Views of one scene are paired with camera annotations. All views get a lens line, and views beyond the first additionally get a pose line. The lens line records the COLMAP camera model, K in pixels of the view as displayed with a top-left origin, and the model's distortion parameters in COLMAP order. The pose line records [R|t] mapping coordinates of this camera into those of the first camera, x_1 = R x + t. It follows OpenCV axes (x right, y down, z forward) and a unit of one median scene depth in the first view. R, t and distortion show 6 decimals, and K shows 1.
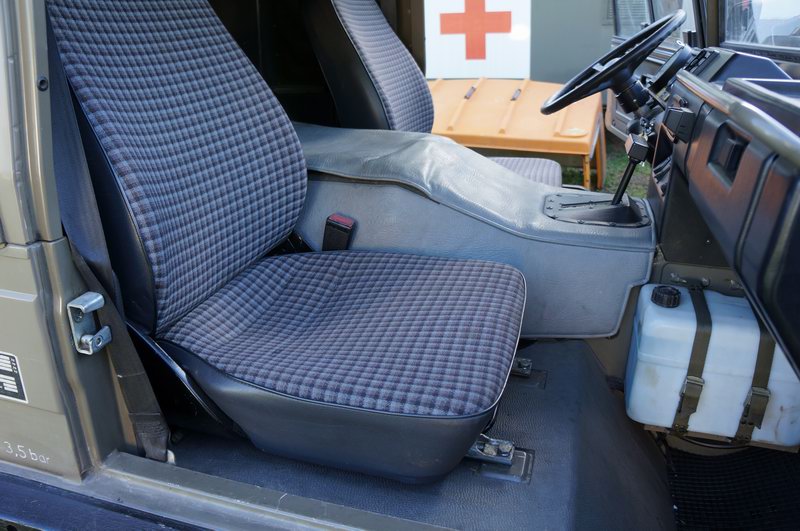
lens RADIAL K [[629.5, 0, 401.0], [0, 629.5, 264.1], [0, 0, 1]] dist [-0.168037, 0.108878]
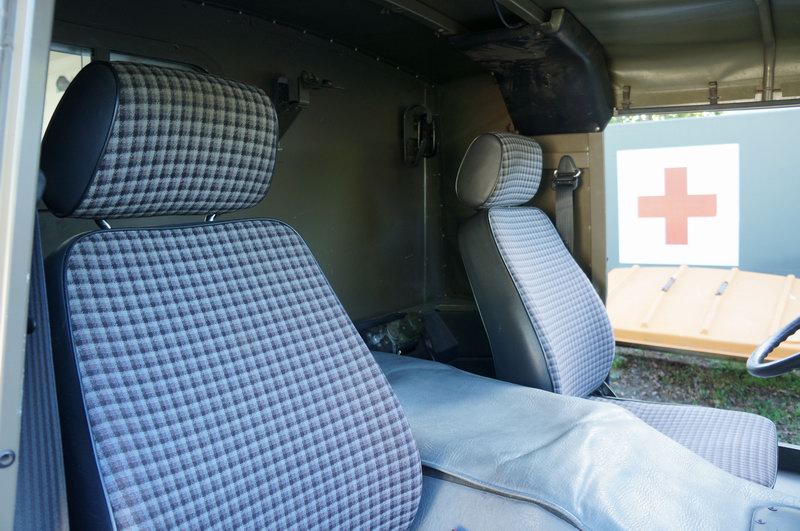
lens RADIAL K [[629.5, 0, 397.3], [0, 629.5, 266.0], [0, 0, 1]] dist [-0.168037, 0.108878]
pose [[0.949068, 0.032036, -0.313438, 0.043671], [-0.109034, 0.966745, -0.231337, -0.167965], [0.295603, 0.253730, 0.921000, 0.149537]]
